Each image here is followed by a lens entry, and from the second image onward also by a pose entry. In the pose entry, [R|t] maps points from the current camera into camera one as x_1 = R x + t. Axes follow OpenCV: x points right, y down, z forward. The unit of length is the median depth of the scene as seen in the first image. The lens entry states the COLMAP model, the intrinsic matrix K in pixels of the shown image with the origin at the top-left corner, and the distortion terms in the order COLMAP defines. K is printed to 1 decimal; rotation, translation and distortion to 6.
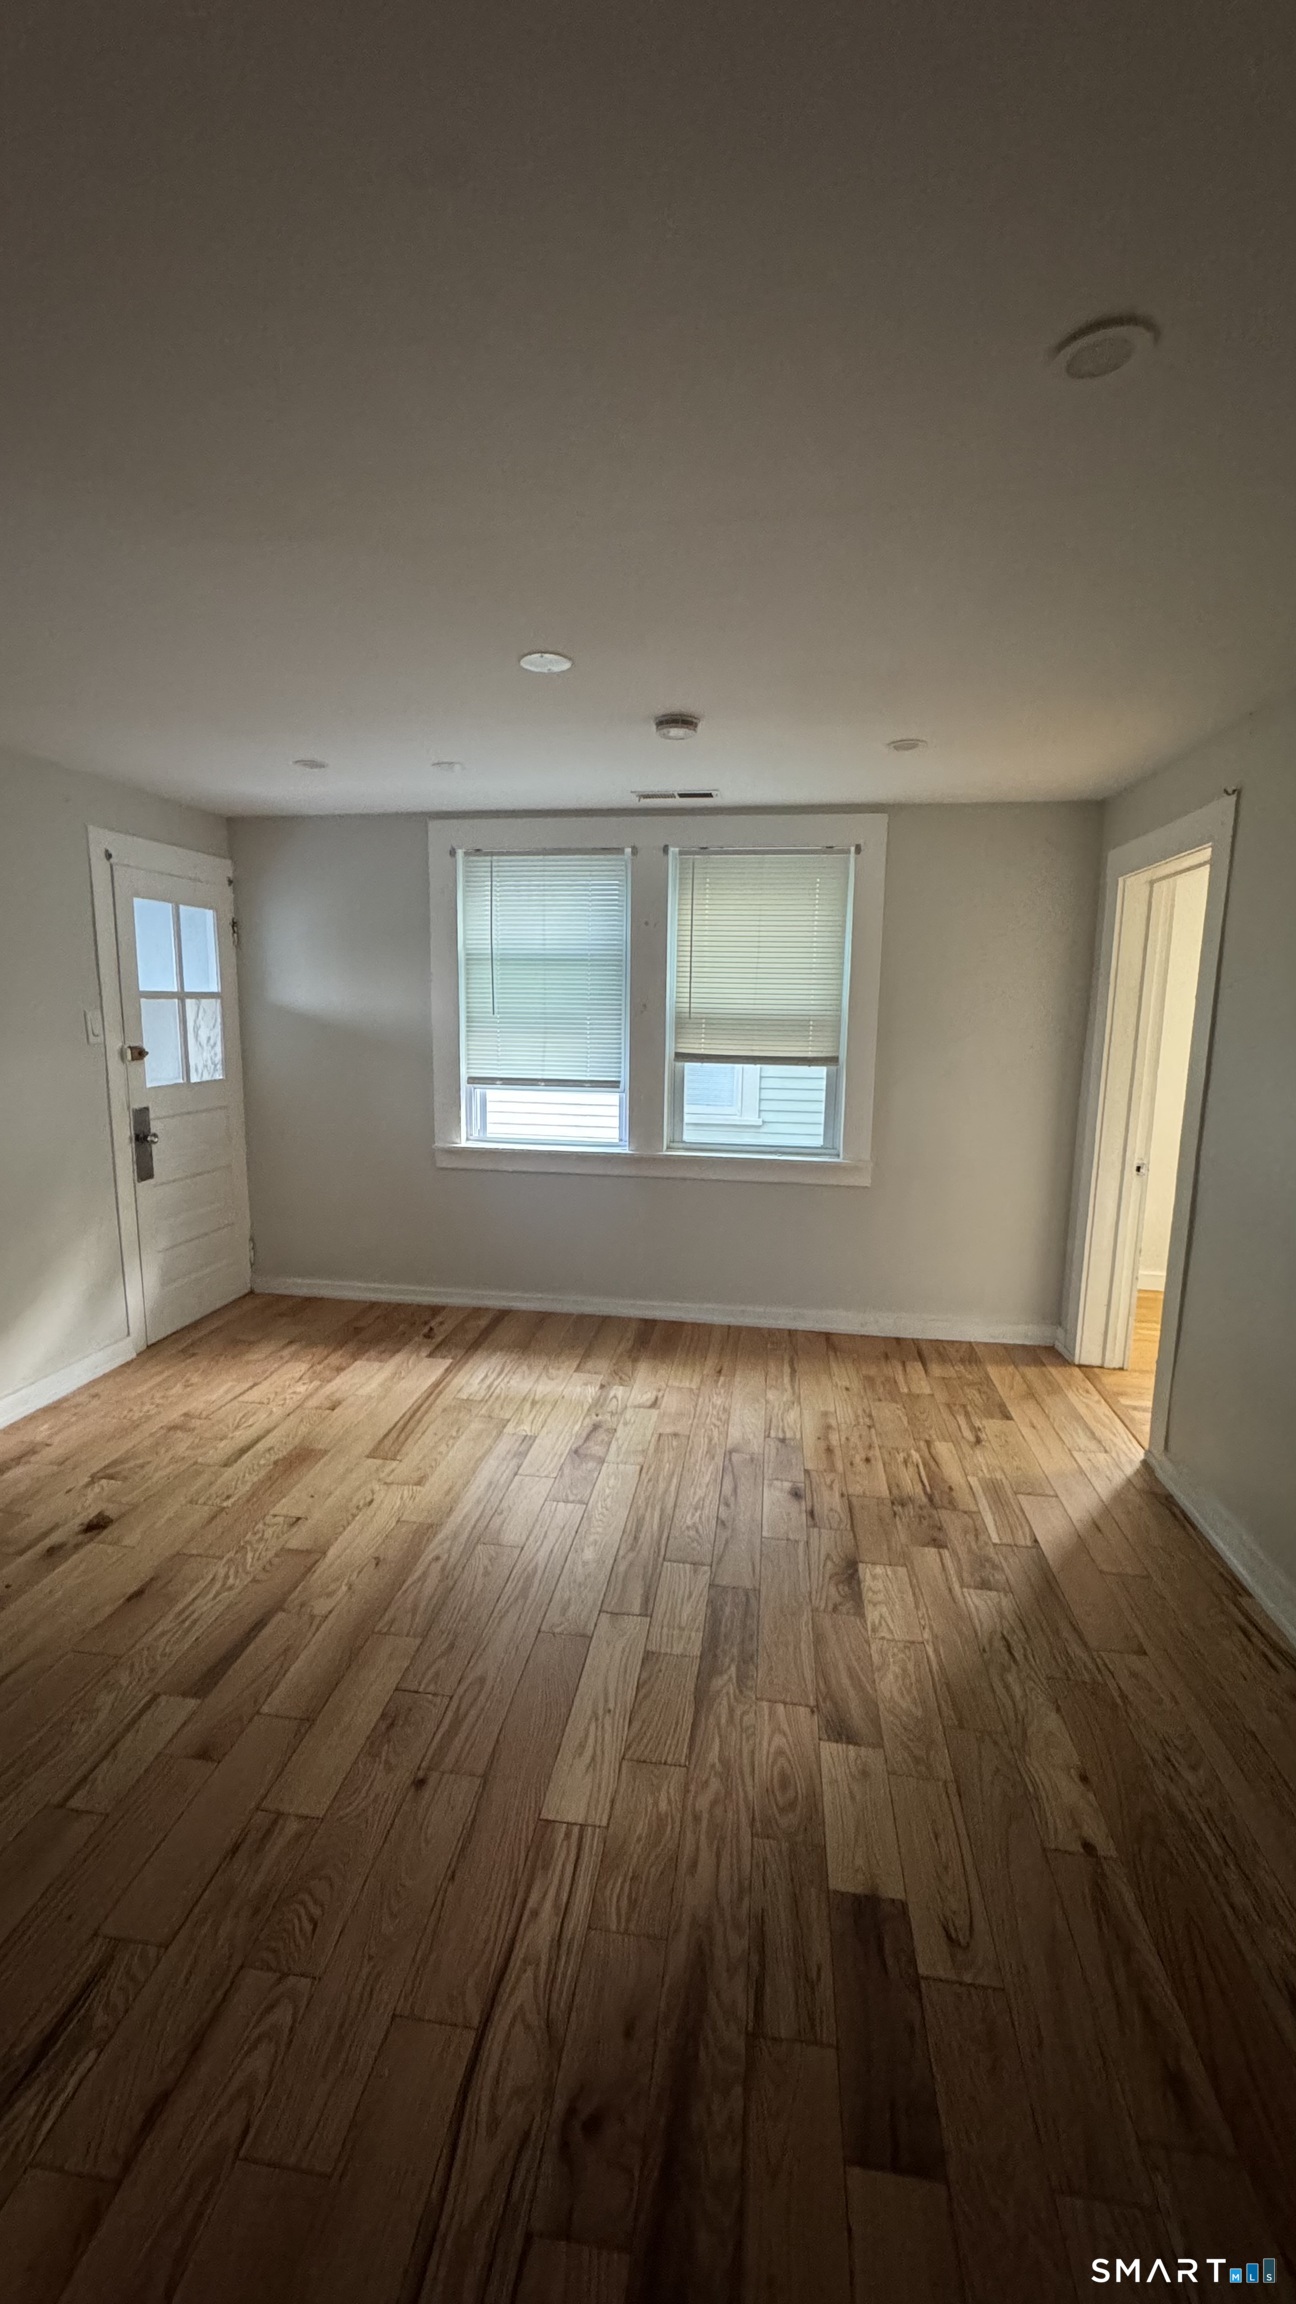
lens RADIAL K [[926.8, 0, 644.1], [0, 926.8, 1155.1], [0, 0, 1]] dist [0.000137, 0.000618]
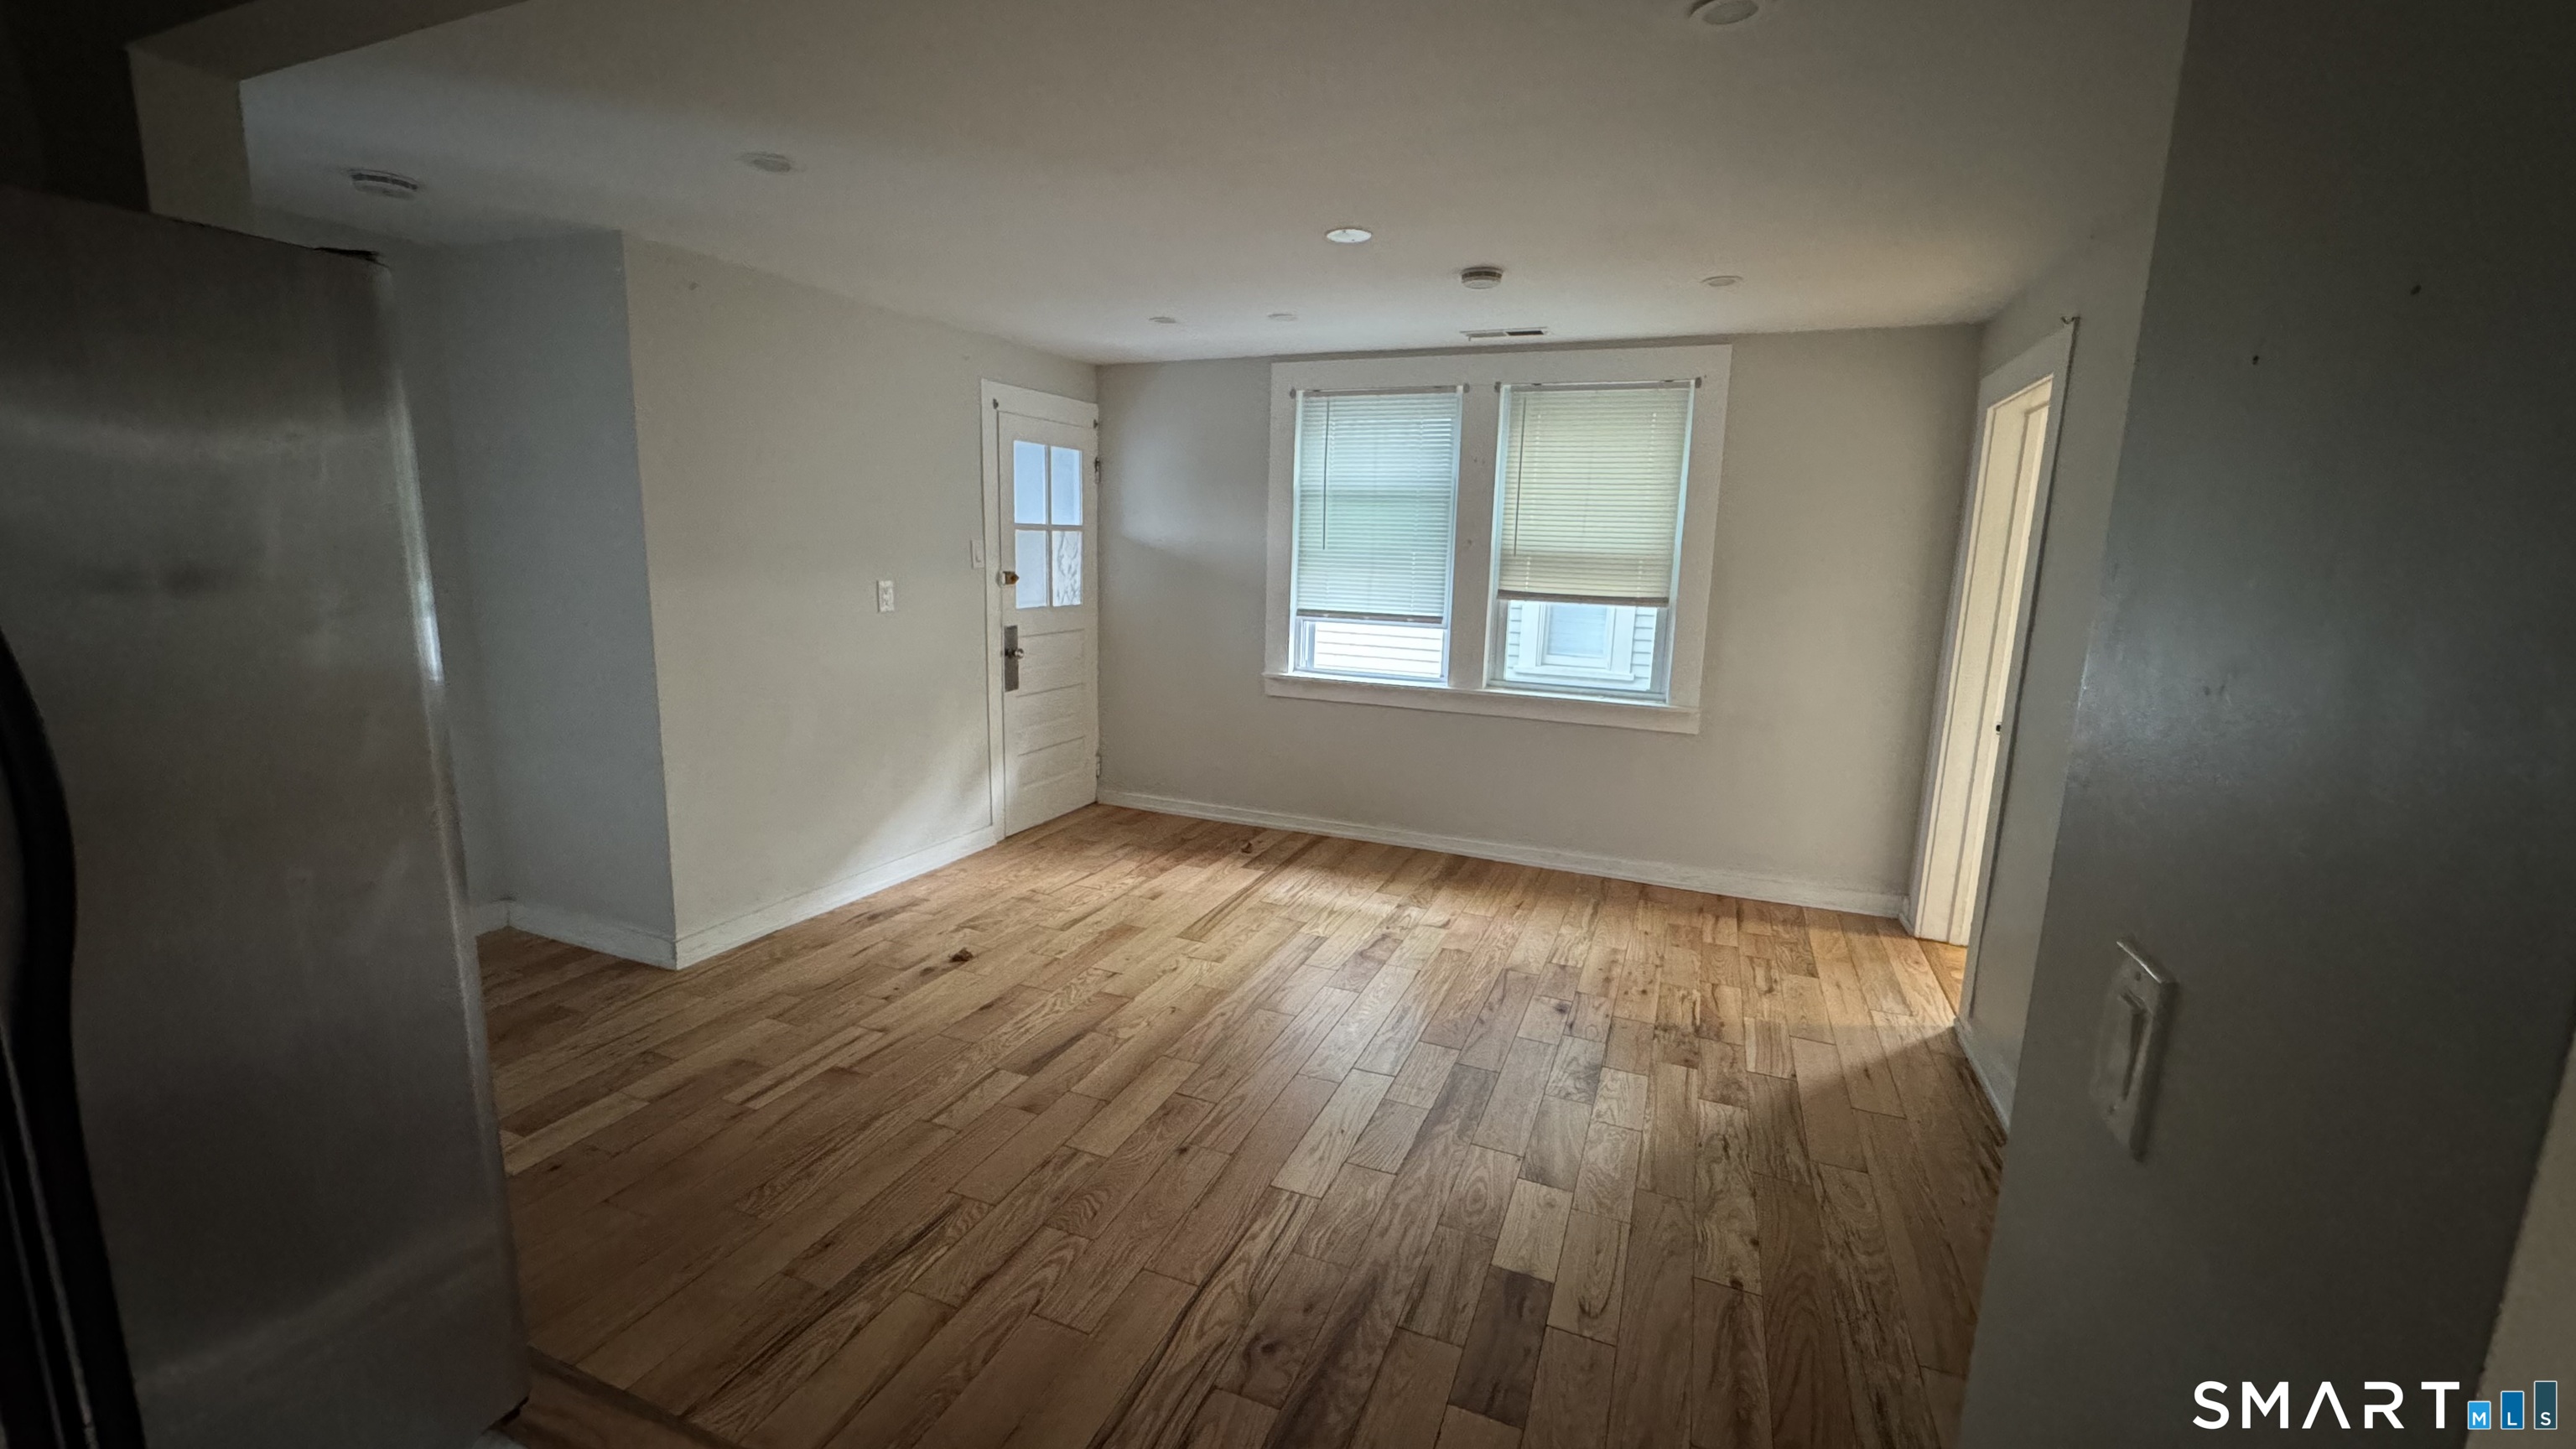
lens RADIAL K [[1036.2, 0, 1285.6], [0, 1036.2, 730.1], [0, 0, 1]] dist [0.000137, 0.000618]
pose [[0.970166, 0.056531, -0.235759, 0.101472], [-0.053441, 0.998381, 0.019479, 0.038179], [0.236478, -0.006299, 0.971616, -0.174107]]
